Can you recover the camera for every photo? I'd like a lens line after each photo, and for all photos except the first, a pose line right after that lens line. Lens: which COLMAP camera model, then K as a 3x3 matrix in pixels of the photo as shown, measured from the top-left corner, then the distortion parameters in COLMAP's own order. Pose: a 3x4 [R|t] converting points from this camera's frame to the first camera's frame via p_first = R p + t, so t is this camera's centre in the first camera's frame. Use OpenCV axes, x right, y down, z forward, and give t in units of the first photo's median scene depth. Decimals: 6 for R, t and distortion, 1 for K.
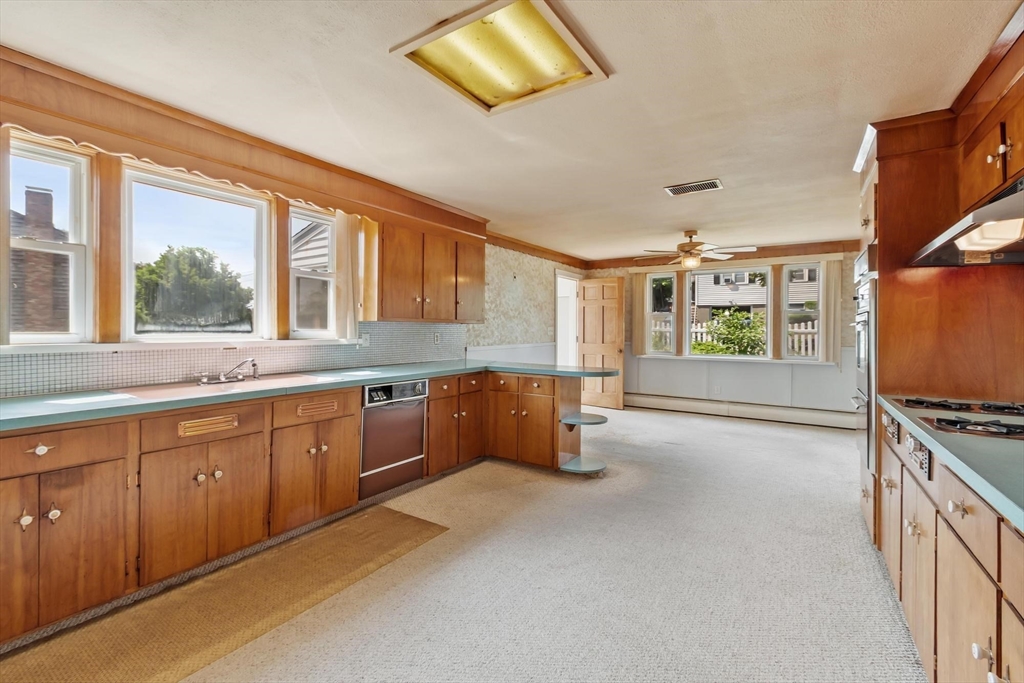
lens RADIAL K [[449.6, 0, 507.3], [0, 449.6, 335.8], [0, 0, 1]] dist [-0.000003, 0.000122]
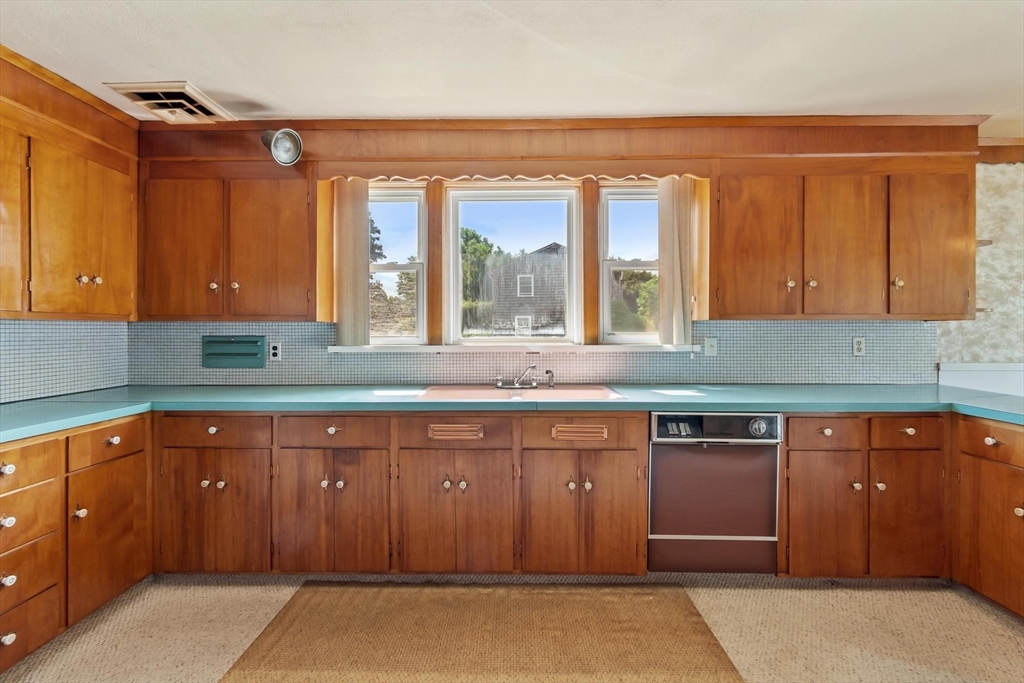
lens RADIAL K [[465.9, 0, 512.0], [0, 465.9, 335.2], [0, 0, 1]] dist [-0.000021, -0.000183]
pose [[0.533003, -0.001005, -0.846113, 0.196679], [-0.007886, 0.999950, -0.006156, -0.002993], [0.846077, 0.009954, 0.532968, 0.447785]]
